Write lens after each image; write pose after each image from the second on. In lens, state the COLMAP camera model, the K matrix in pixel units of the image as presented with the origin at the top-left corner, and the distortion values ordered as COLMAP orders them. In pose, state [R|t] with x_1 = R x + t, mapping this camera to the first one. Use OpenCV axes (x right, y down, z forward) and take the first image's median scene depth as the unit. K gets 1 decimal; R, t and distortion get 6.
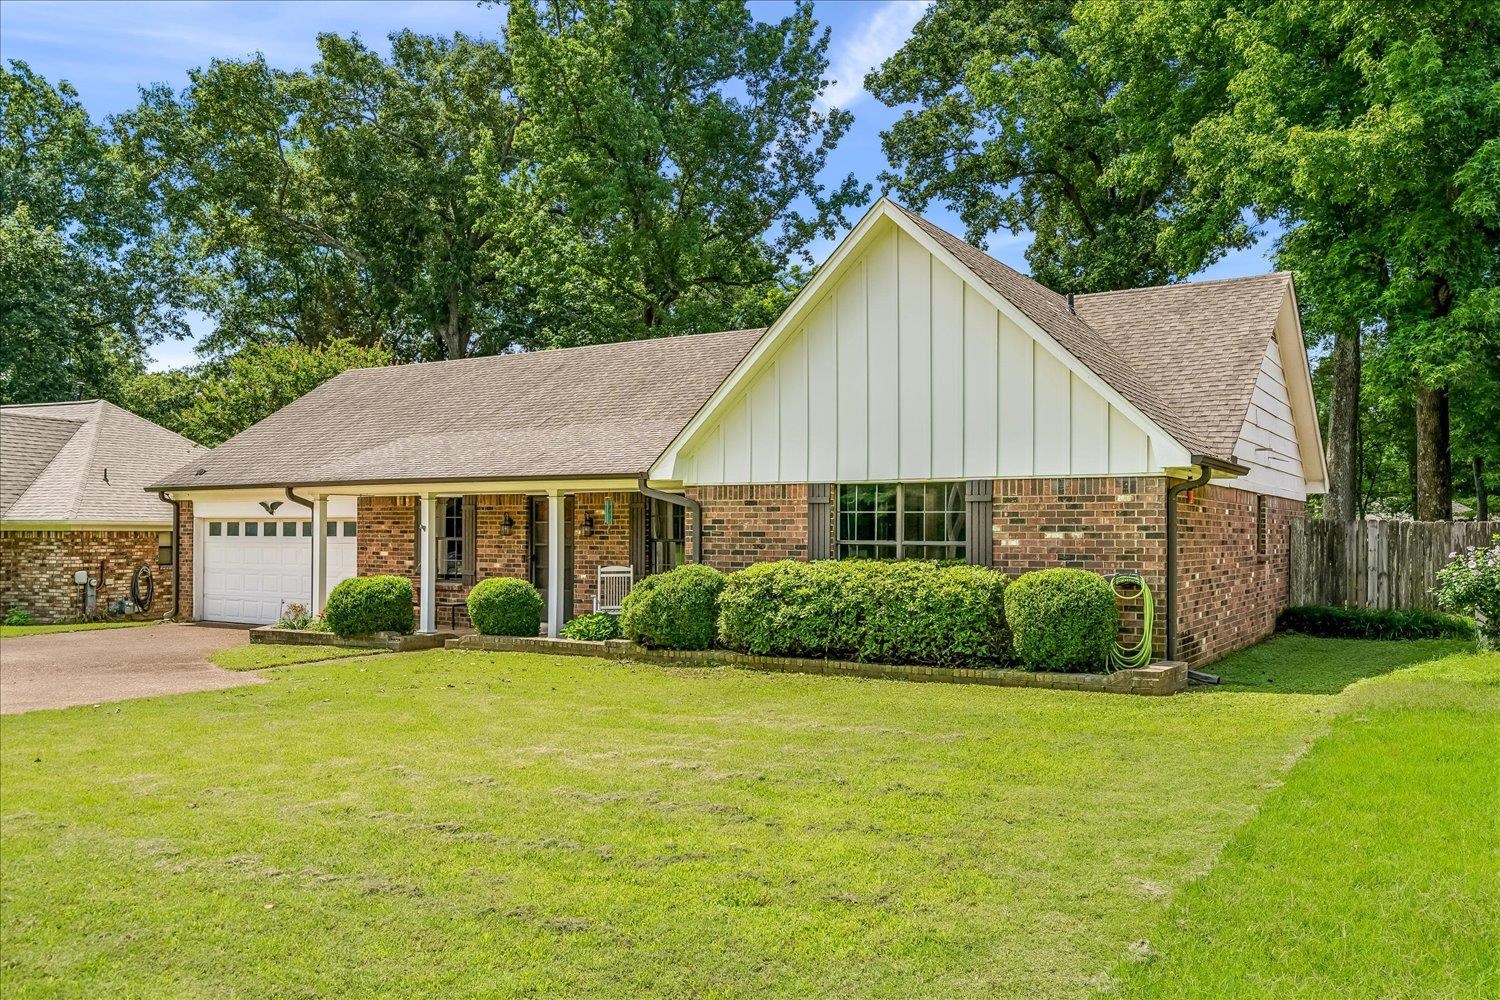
lens RADIAL K [[1264.0, 0, 753.1], [0, 1264.0, 490.0], [0, 0, 1]] dist [-0.000952, 0.000052]
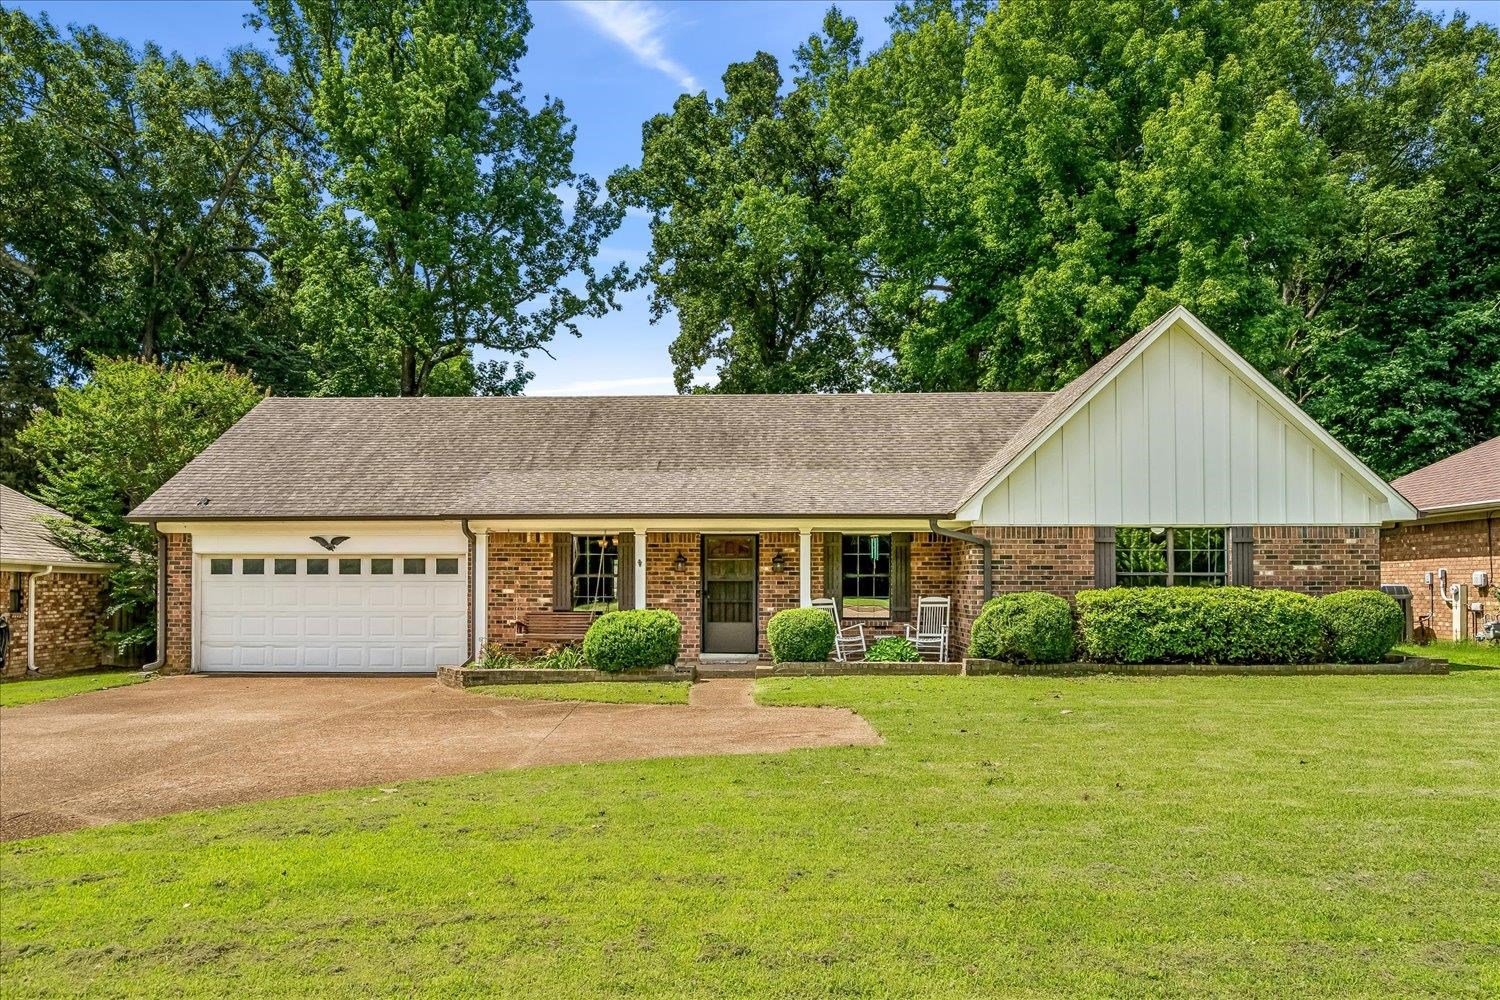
lens RADIAL K [[1075.7, 0, 755.0], [0, 1075.7, 564.8], [0, 0, 1]] dist [0.002561, -0.000777]
pose [[0.858403, 0.008296, 0.512909, -0.746818], [-0.014725, 0.999856, 0.008473, 0.027160], [-0.512765, -0.014826, 0.858401, 0.256201]]
